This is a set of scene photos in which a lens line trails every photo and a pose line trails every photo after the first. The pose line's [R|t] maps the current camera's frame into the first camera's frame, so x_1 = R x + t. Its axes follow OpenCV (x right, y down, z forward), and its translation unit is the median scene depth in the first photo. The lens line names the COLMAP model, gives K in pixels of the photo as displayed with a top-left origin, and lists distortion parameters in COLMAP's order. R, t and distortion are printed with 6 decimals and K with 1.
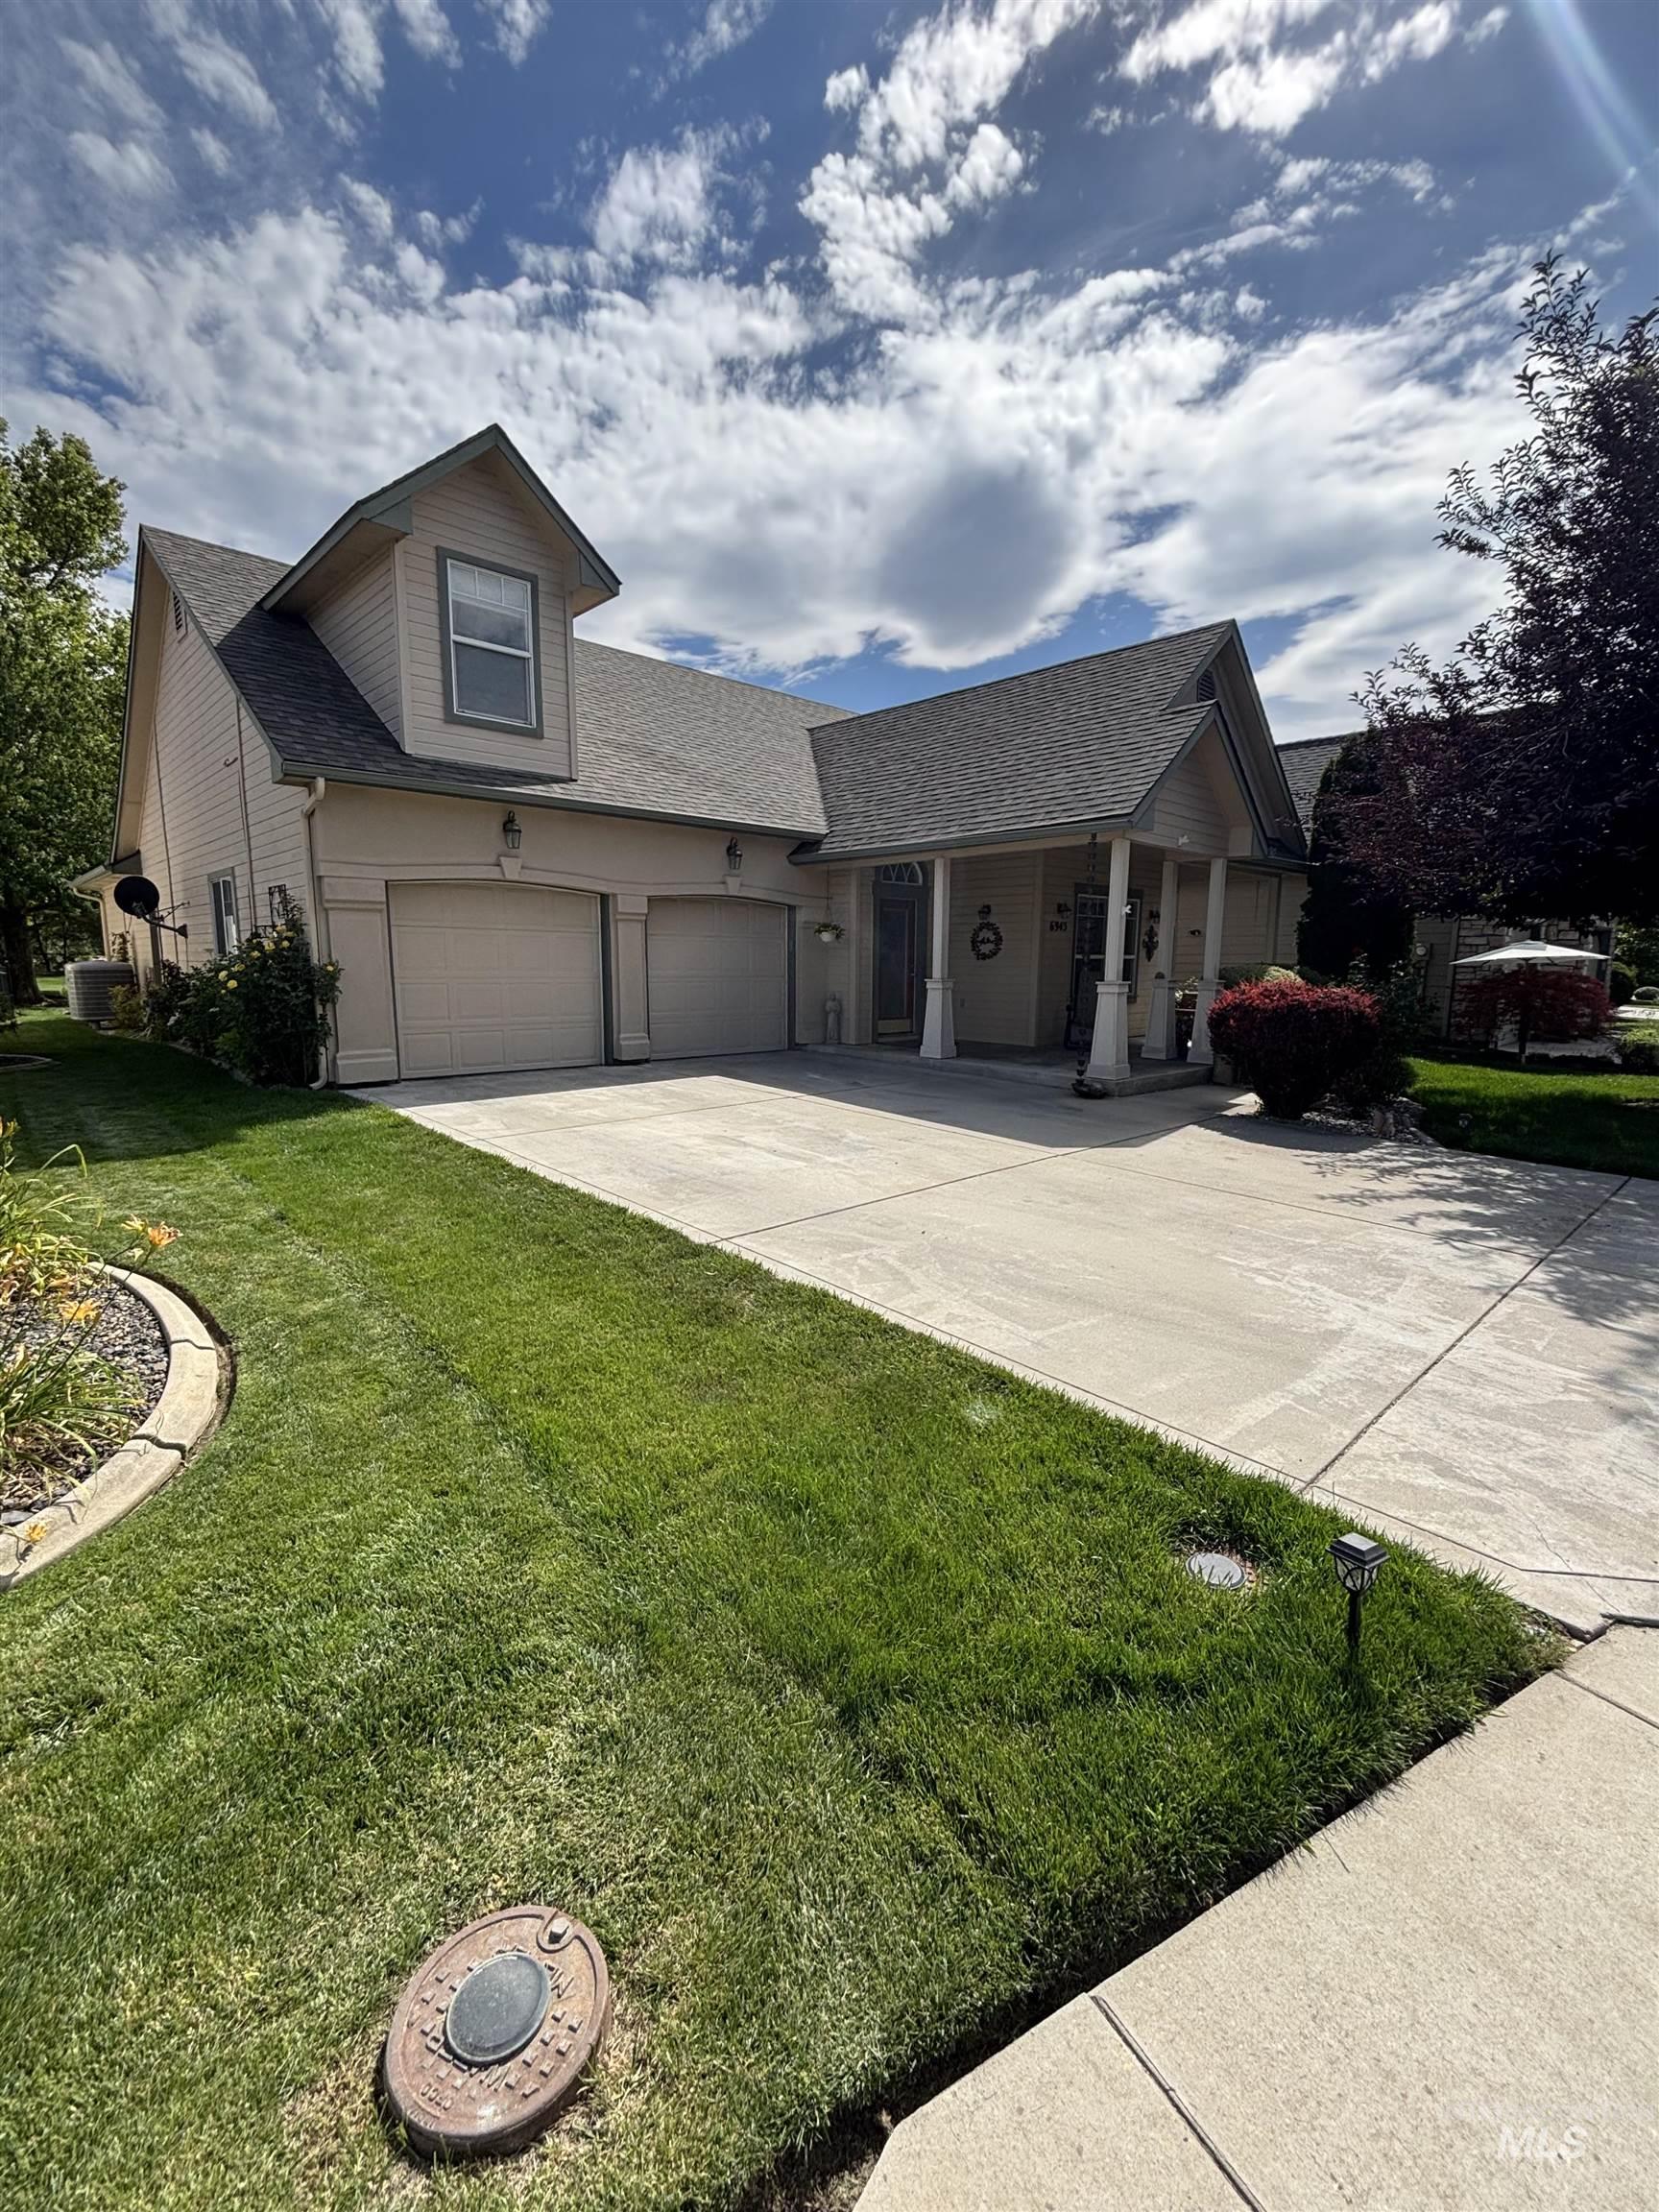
lens RADIAL K [[895.0, 0, 832.5], [0, 895.0, 1109.4], [0, 0, 1]] dist [0.007024, -0.000091]
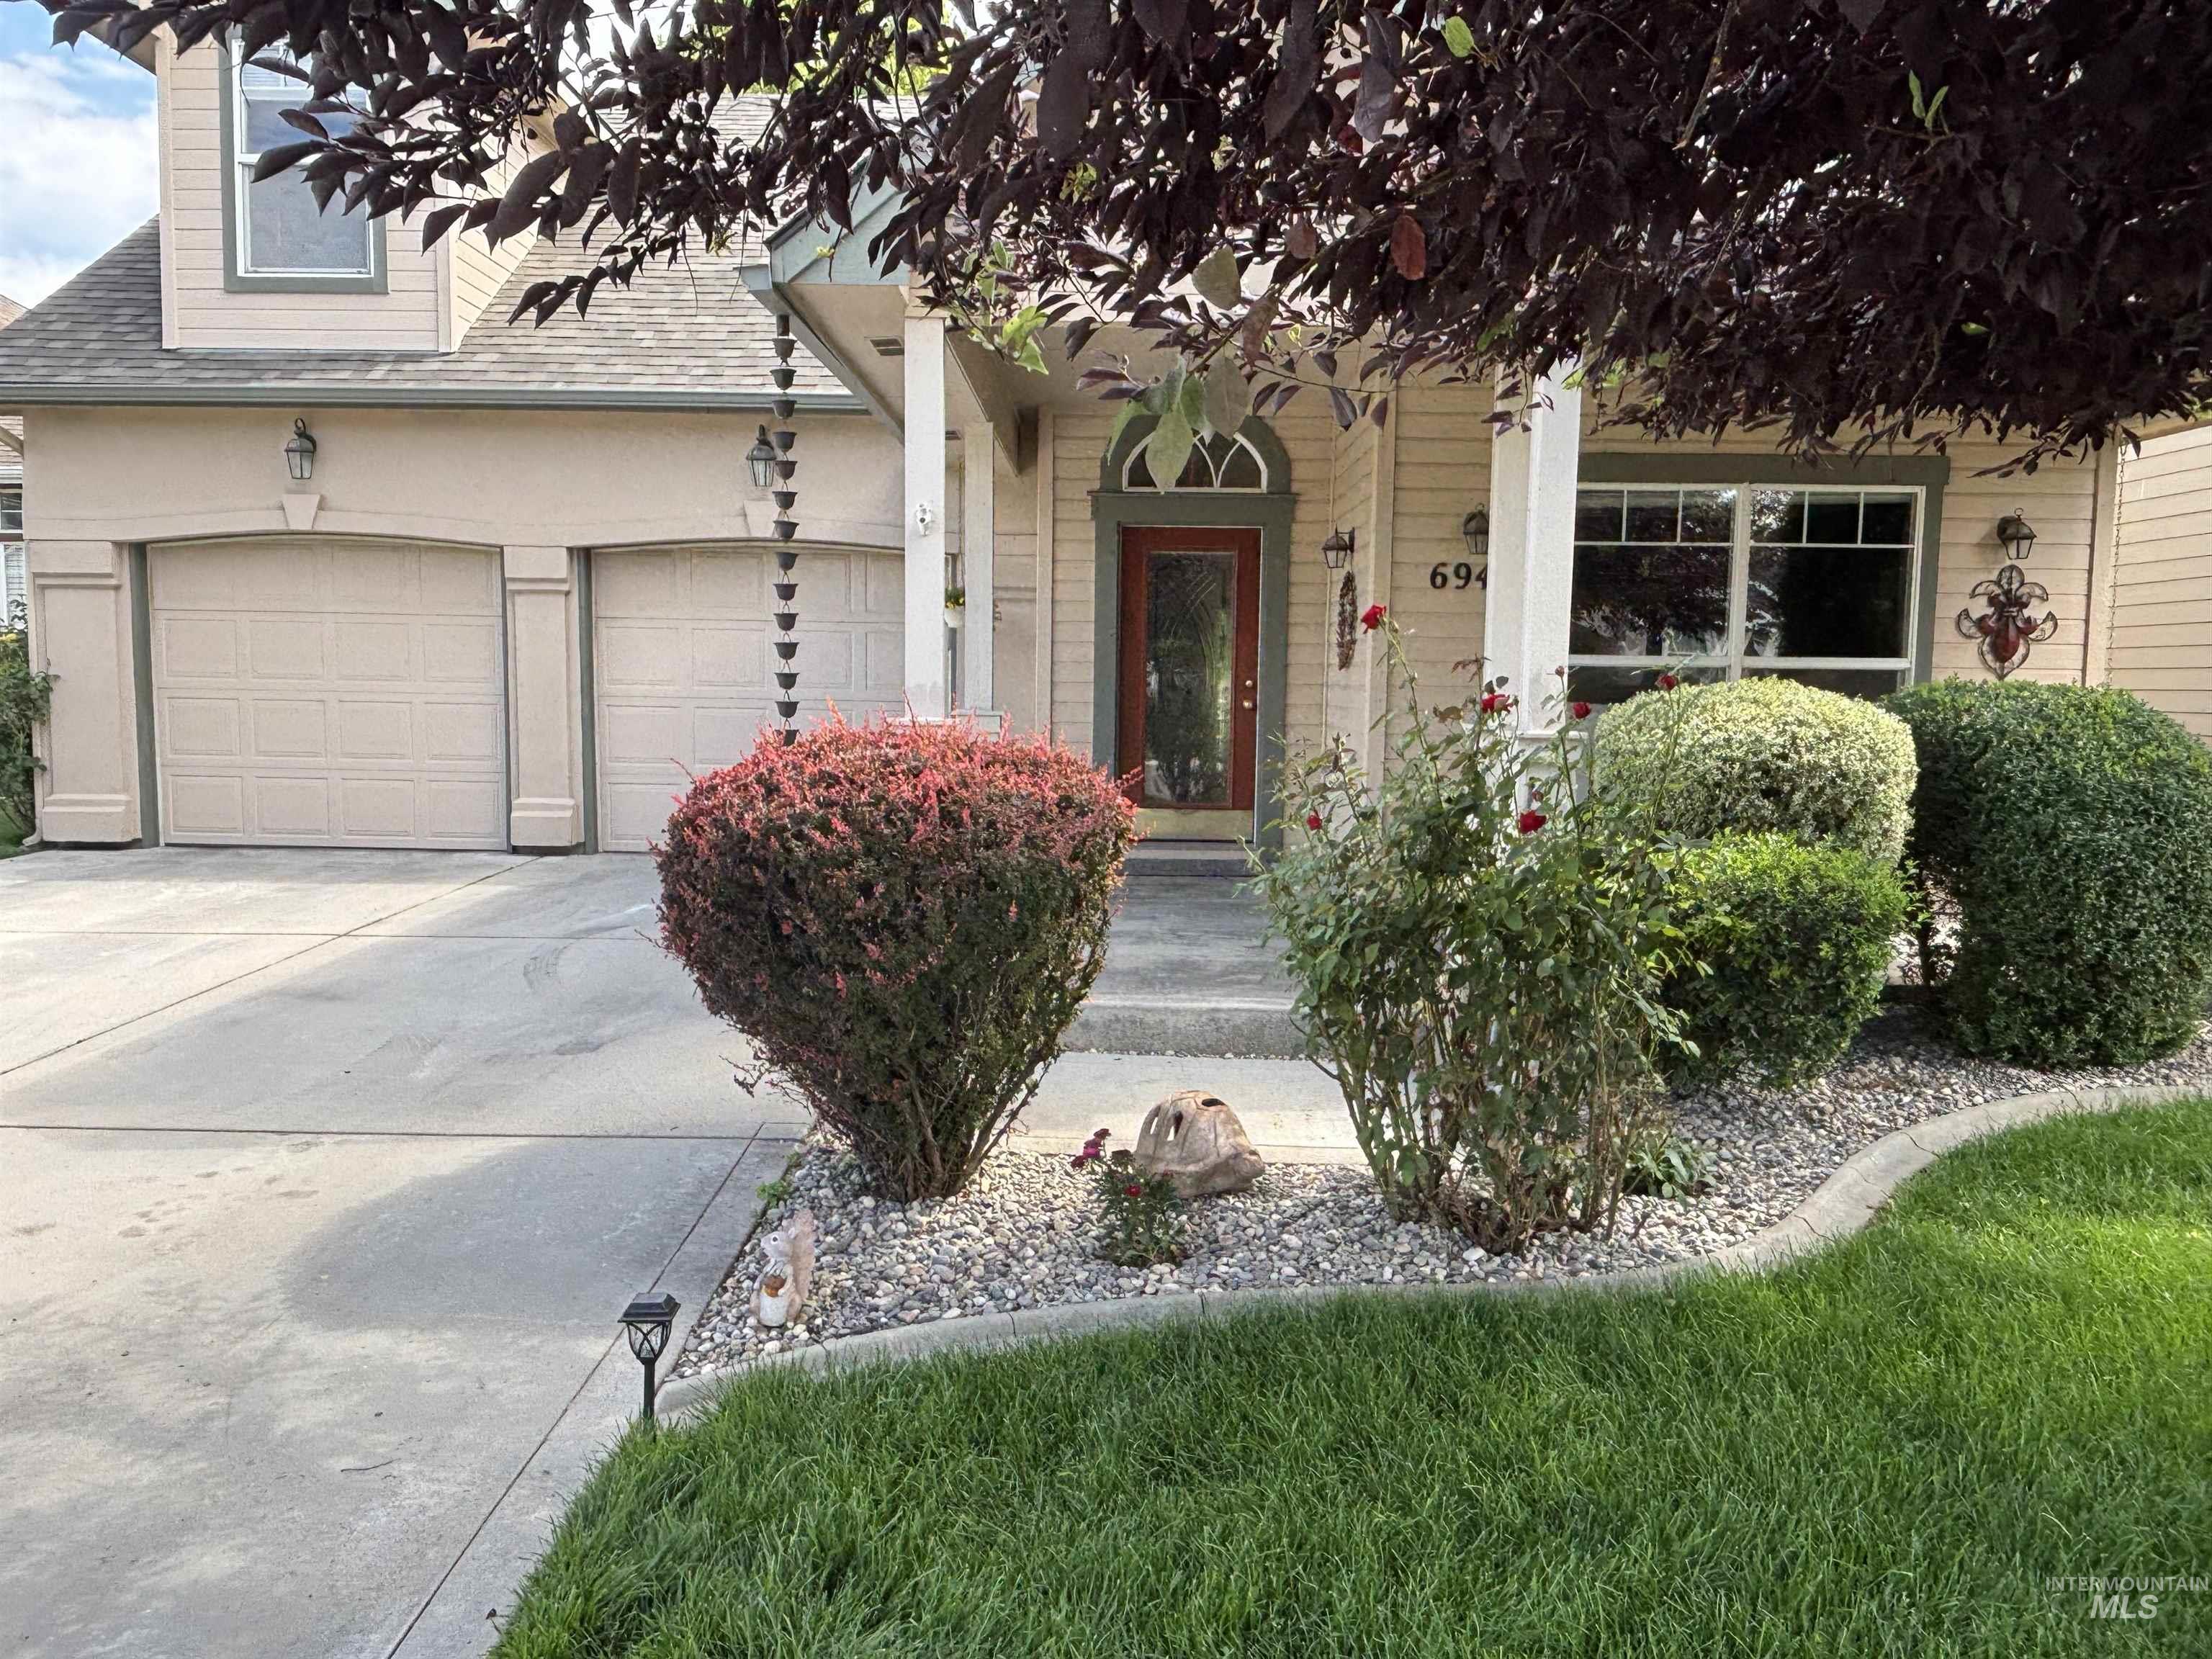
lens RADIAL K [[1690.3, 0, 1102.3], [0, 1690.3, 828.7], [0, 0, 1]] dist [0.008954, -0.004659]
pose [[0.723444, 0.065236, -0.687295, 0.835414], [-0.123379, 0.991716, -0.035738, -0.084215], [0.679270, 0.110652, 0.725499, 0.570116]]
